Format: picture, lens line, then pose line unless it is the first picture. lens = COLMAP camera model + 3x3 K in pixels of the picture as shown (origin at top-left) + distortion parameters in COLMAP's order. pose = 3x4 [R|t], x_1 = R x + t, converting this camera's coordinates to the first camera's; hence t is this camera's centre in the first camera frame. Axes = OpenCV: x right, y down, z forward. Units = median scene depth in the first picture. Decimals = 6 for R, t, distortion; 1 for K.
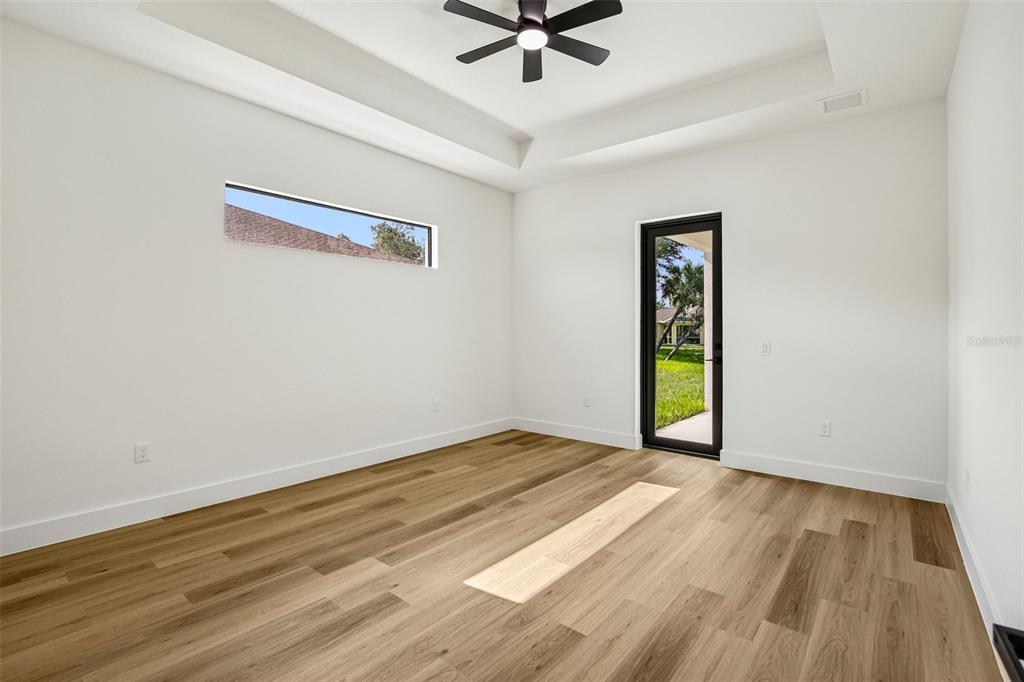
lens RADIAL K [[477.8, 0, 511.7], [0, 477.8, 336.4], [0, 0, 1]] dist [-0.001544, -0.000125]
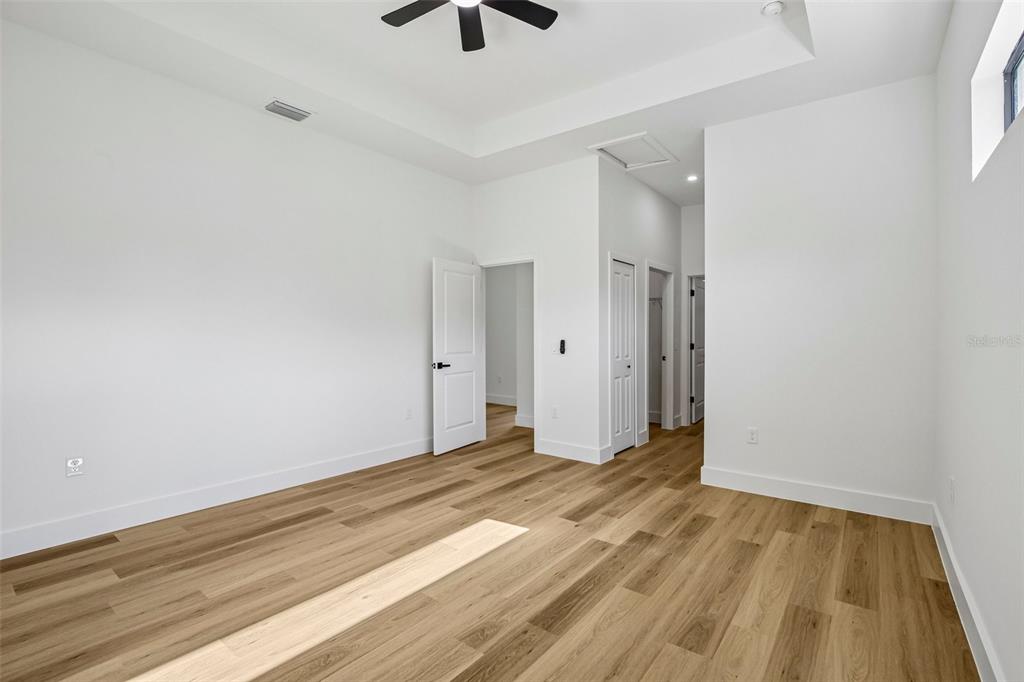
lens RADIAL K [[477.8, 0, 512.3], [0, 477.8, 336.1], [0, 0, 1]] dist [-0.001544, -0.000125]
pose [[-0.999552, -0.008980, -0.028546, -0.016492], [-0.009554, 0.999753, 0.020047, -0.030338], [0.028359, 0.020311, -0.999391, 2.000128]]
